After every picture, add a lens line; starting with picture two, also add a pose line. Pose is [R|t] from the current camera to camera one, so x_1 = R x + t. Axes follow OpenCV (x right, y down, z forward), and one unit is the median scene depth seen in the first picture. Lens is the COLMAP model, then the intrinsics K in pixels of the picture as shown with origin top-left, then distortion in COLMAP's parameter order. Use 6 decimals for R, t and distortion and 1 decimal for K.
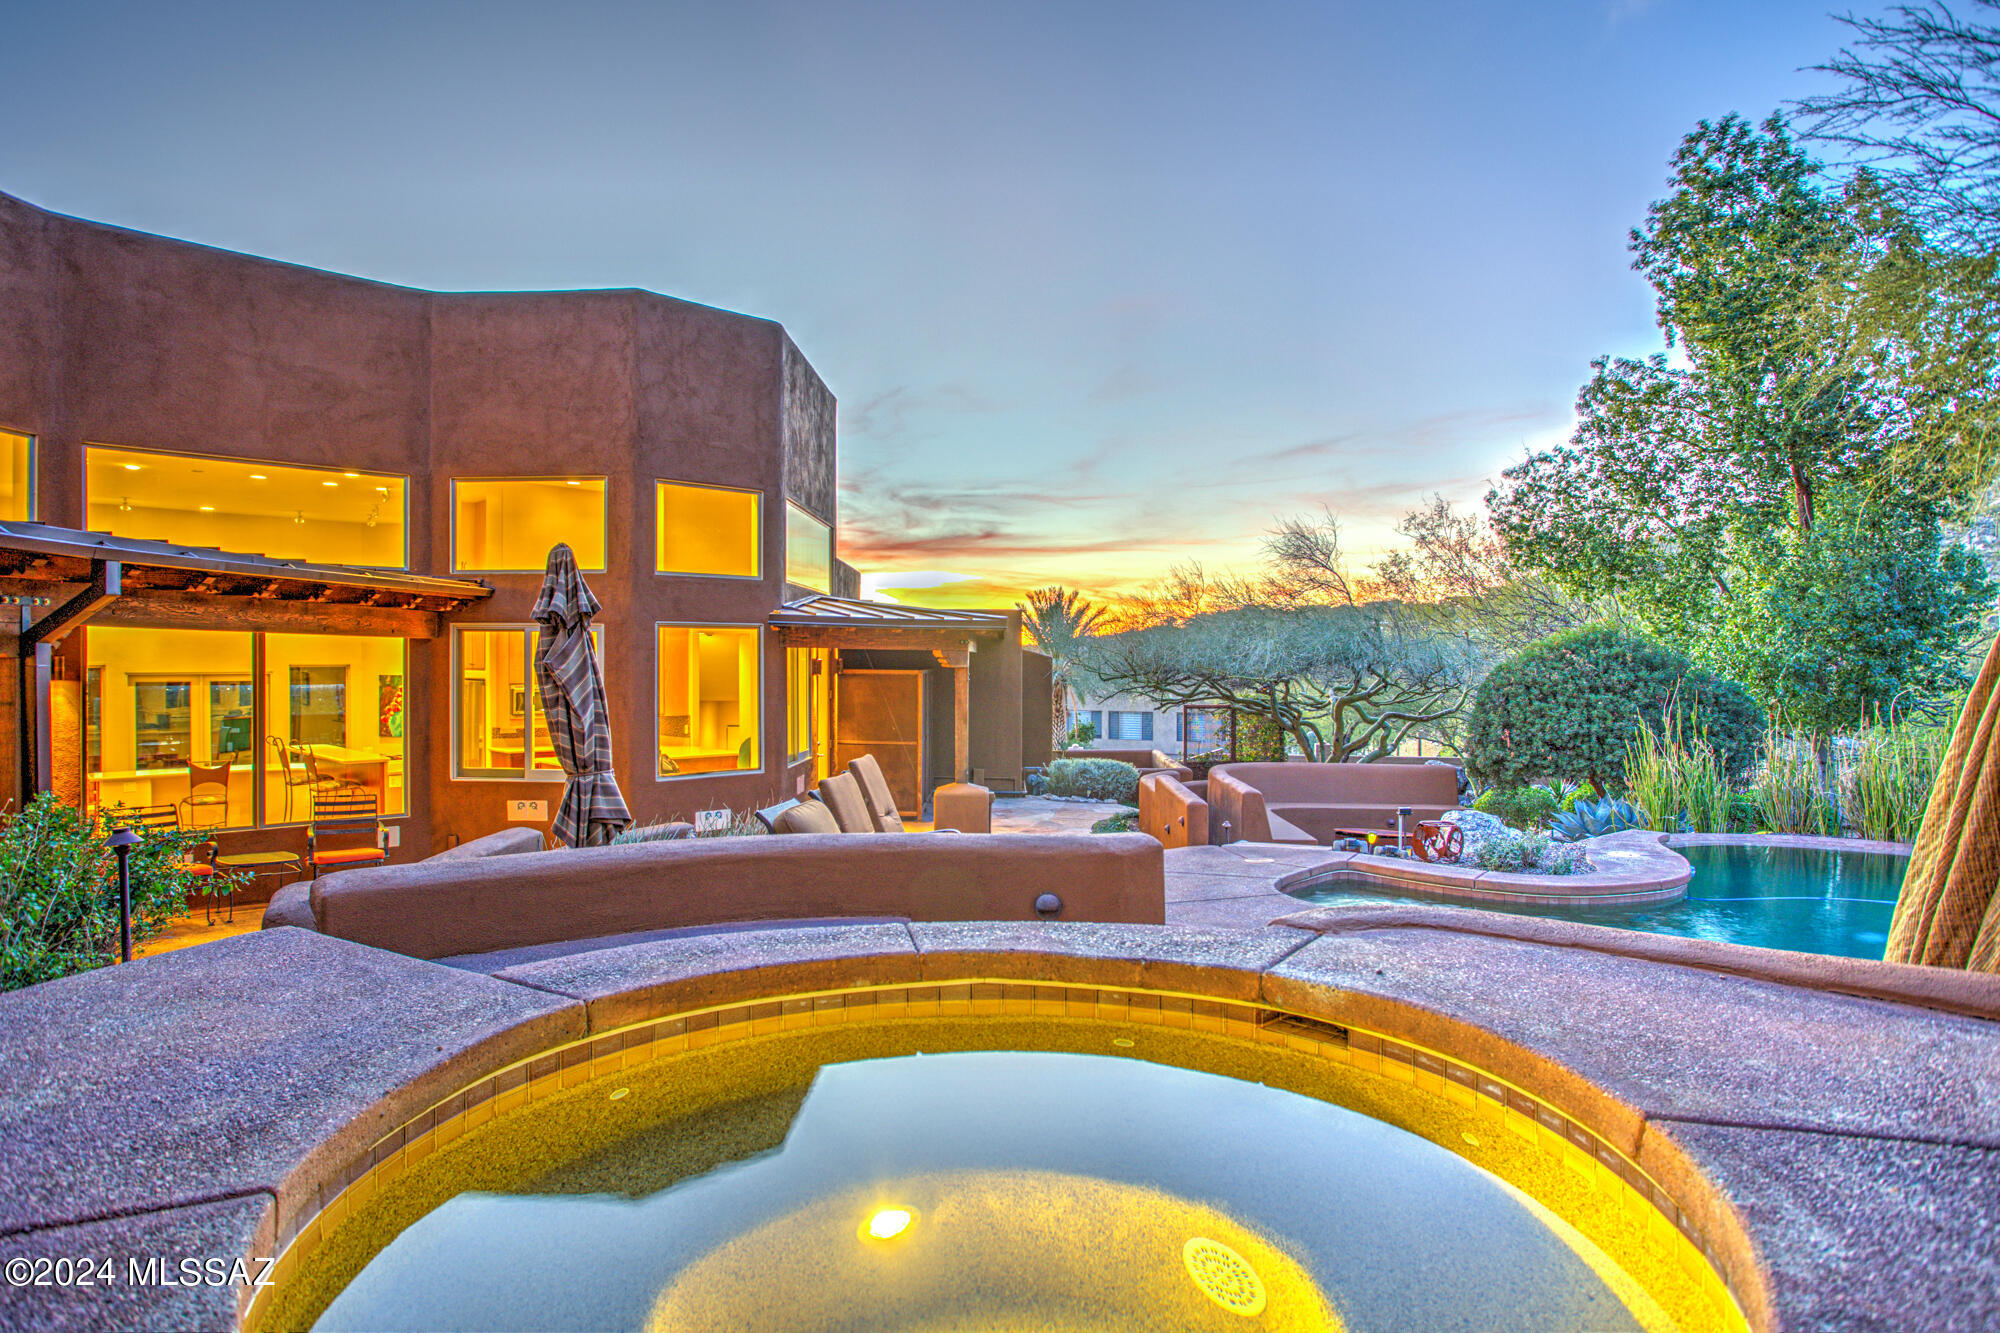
lens RADIAL K [[1135.8, 0, 989.8], [0, 1135.8, 663.3], [0, 0, 1]] dist [-0.061826, 0.037059]
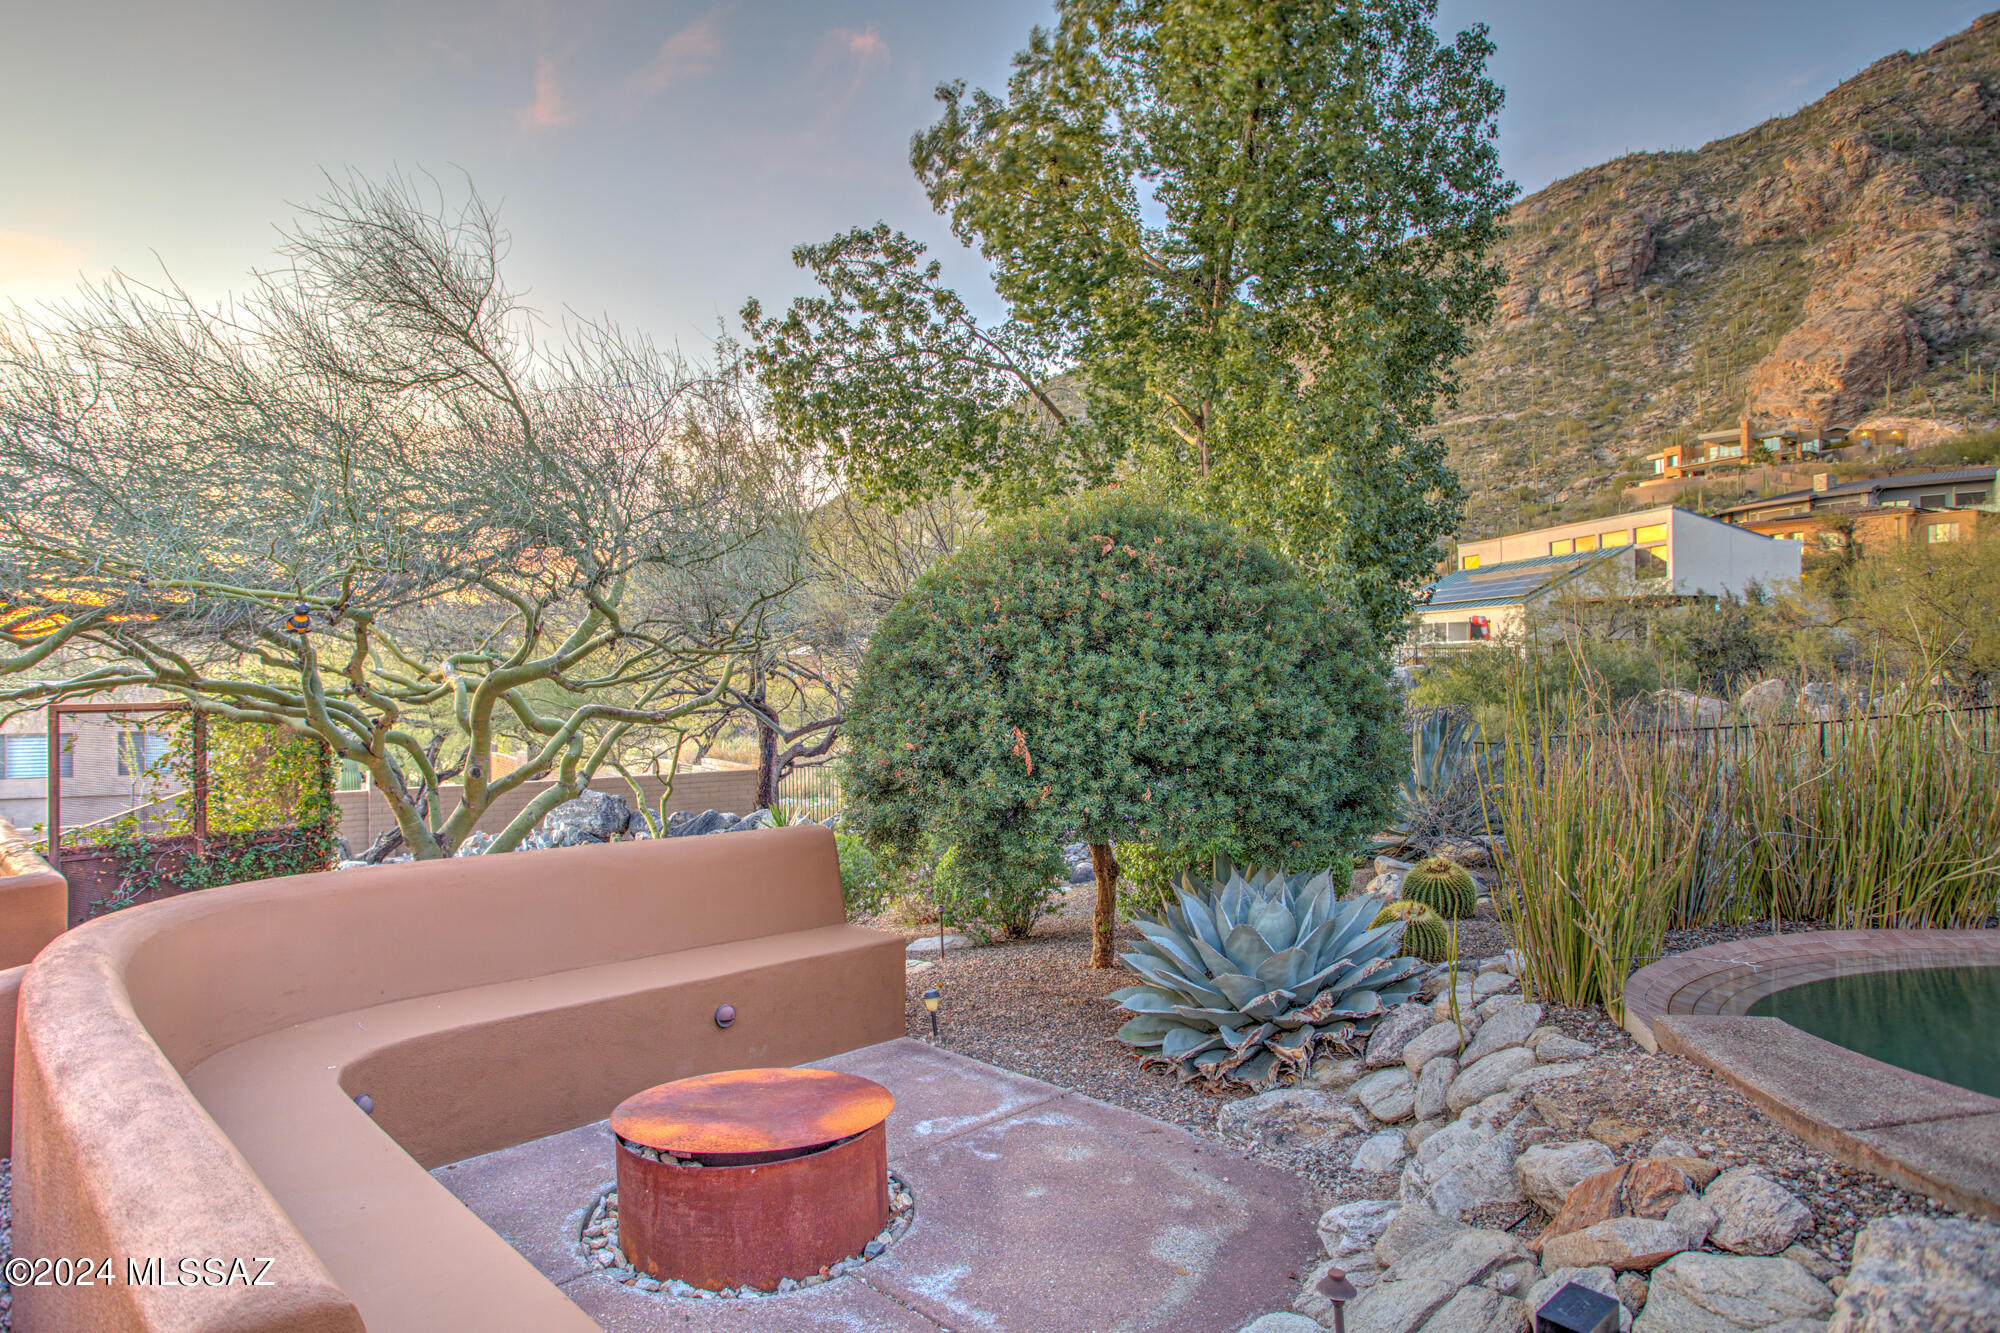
lens RADIAL K [[1135.8, 0, 986.0], [0, 1135.8, 658.3], [0, 0, 1]] dist [-0.061826, 0.037059]
pose [[0.686636, 0.002174, 0.726998, 0.173612], [0.006359, 0.999939, -0.008997, 0.039284], [-0.726974, 0.010800, 0.686580, 0.756172]]
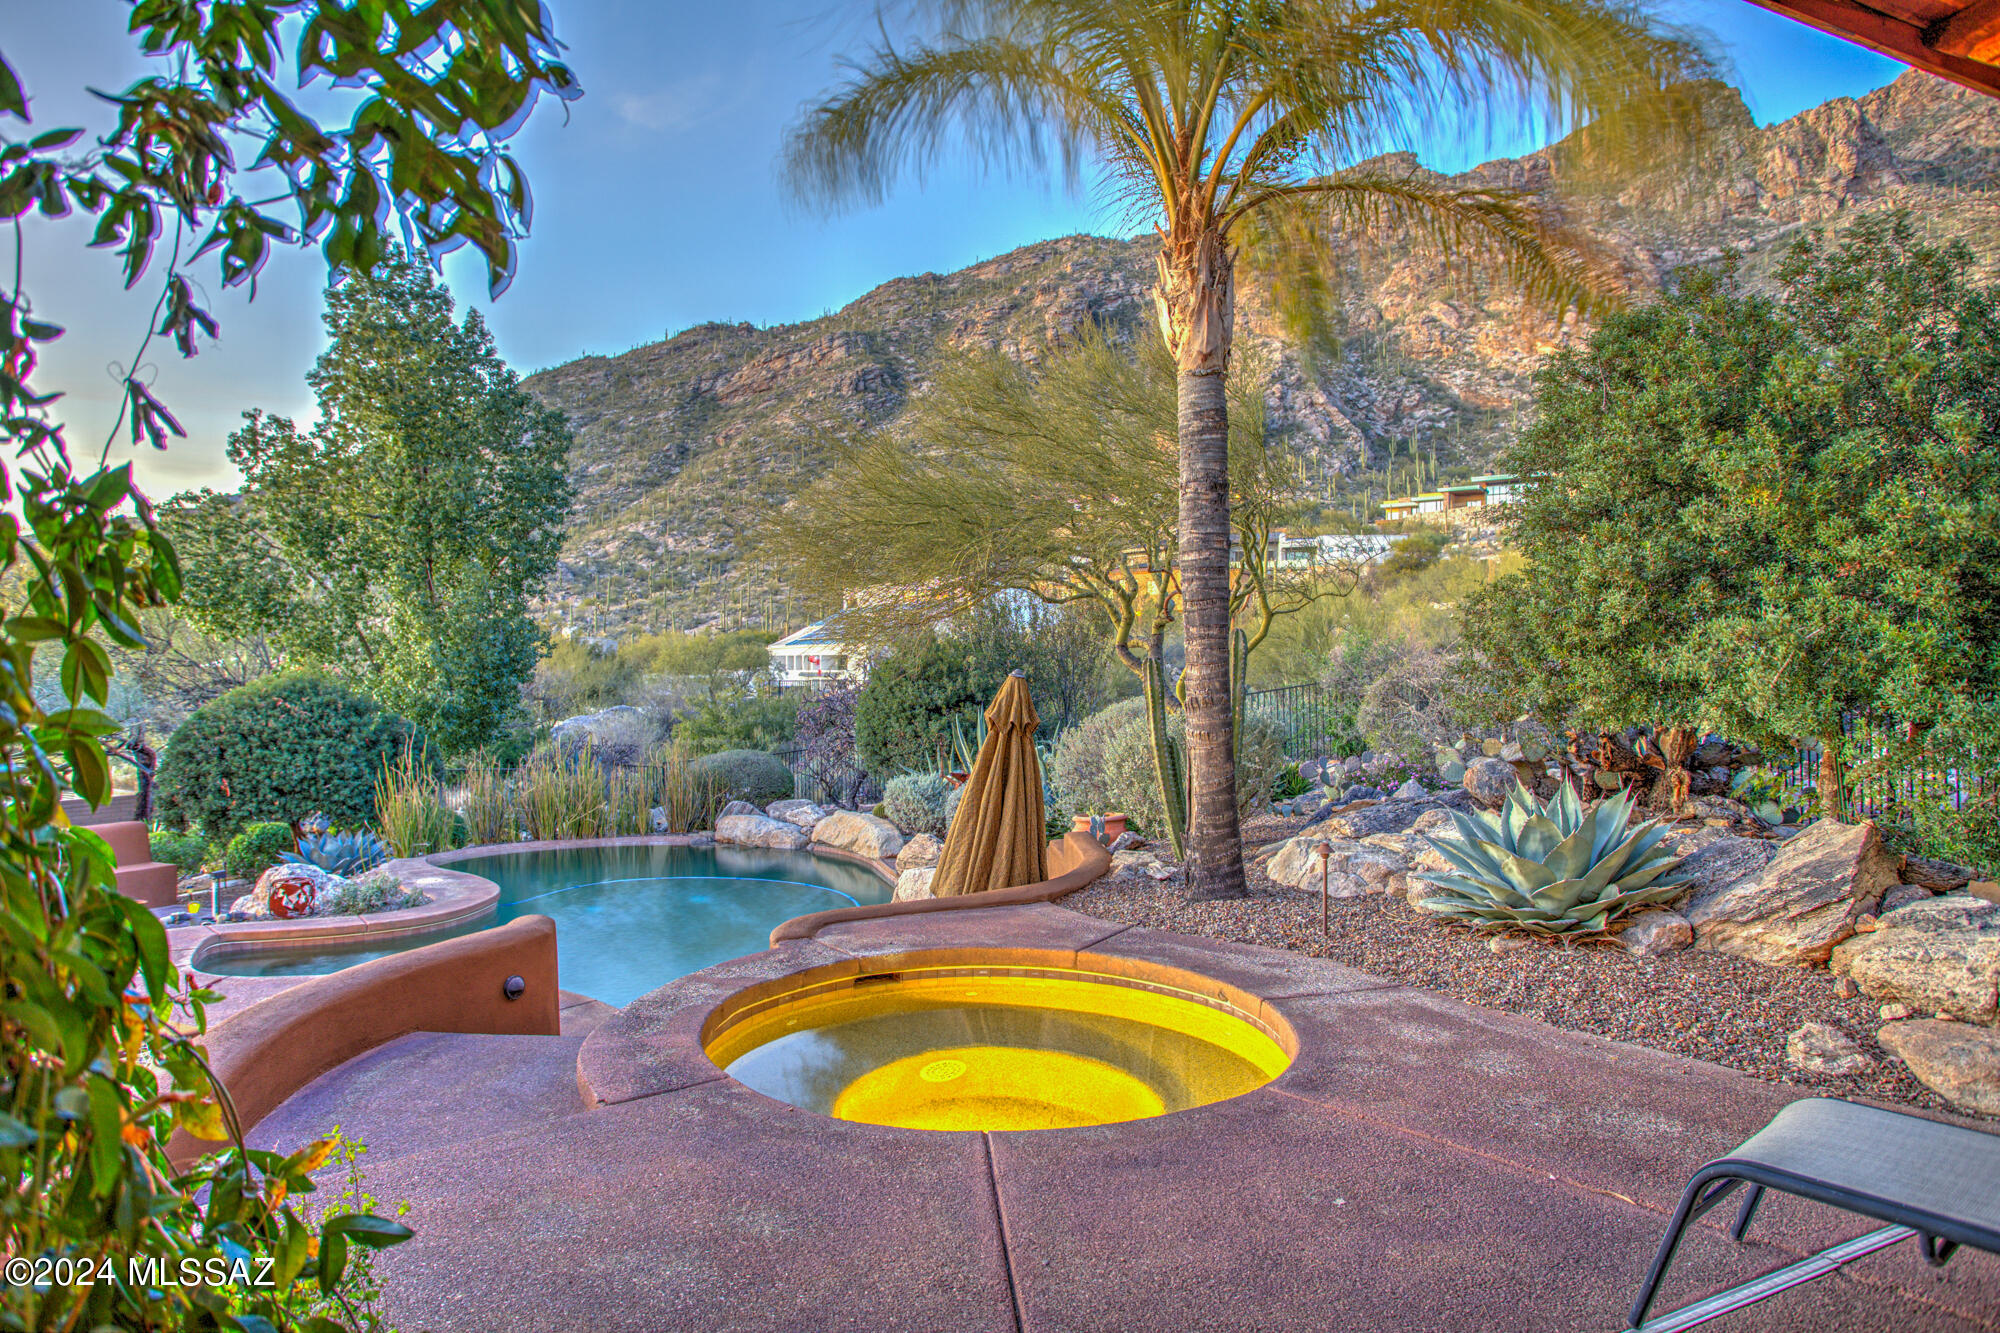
lens RADIAL K [[1135.8, 0, 984.1], [0, 1135.8, 661.5], [0, 0, 1]] dist [-0.061826, 0.037059]
pose [[0.321153, 0.009038, 0.946984, -0.271108], [-0.000100, 0.999955, -0.009509, -0.037573], [-0.947027, 0.002959, 0.321139, 0.036646]]
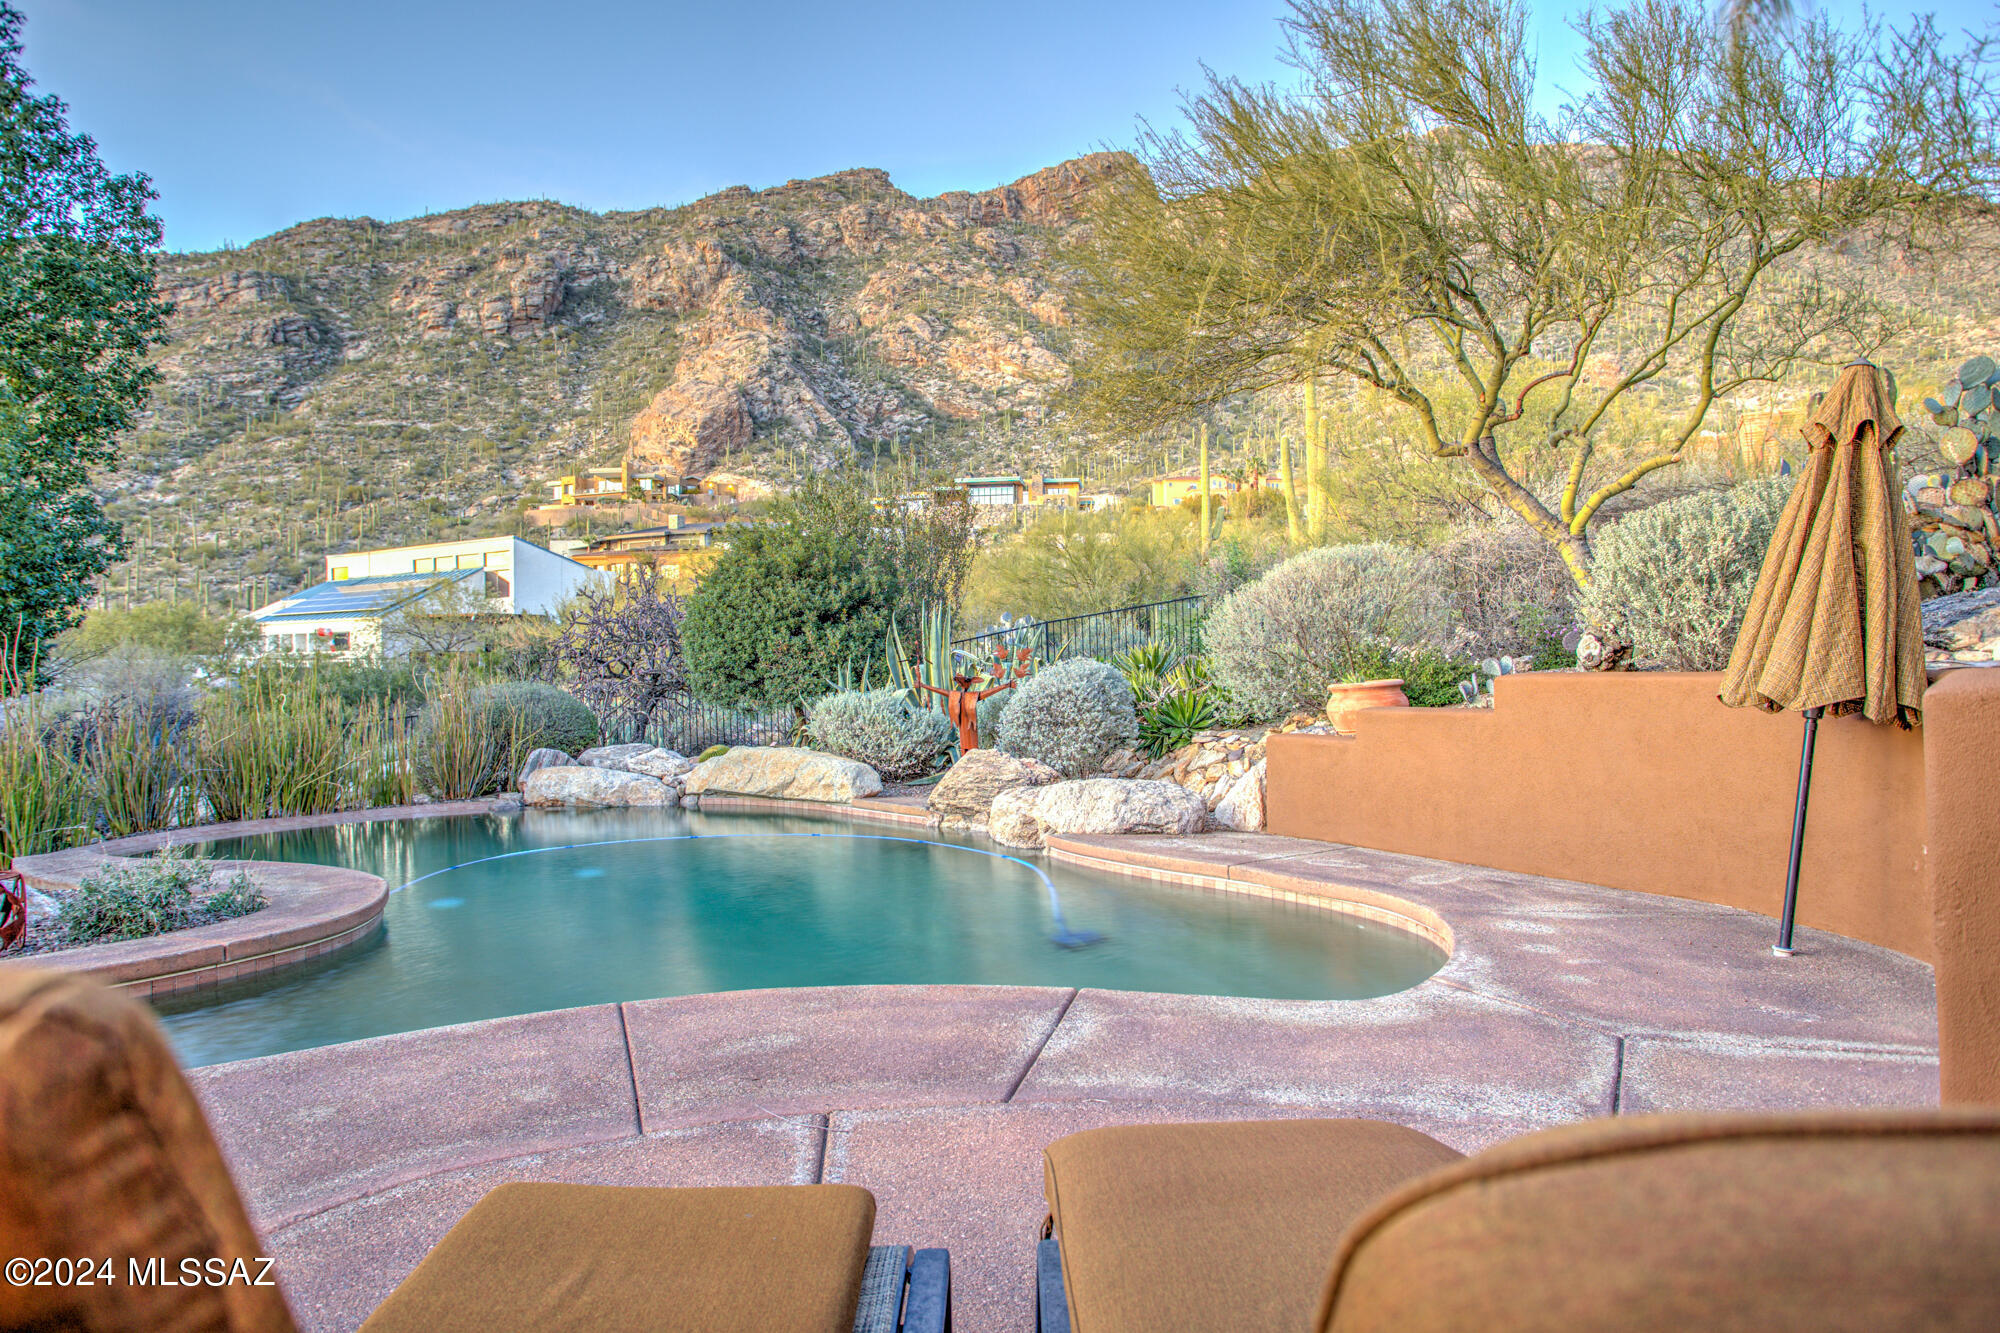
lens RADIAL K [[1135.8, 0, 994.5], [0, 1135.8, 660.2], [0, 0, 1]] dist [-0.061826, 0.037059]
pose [[-0.142775, 0.007200, 0.989729, -0.087112], [0.015343, 0.999869, -0.005060, 0.041699], [-0.989636, 0.014463, -0.142867, 0.452024]]
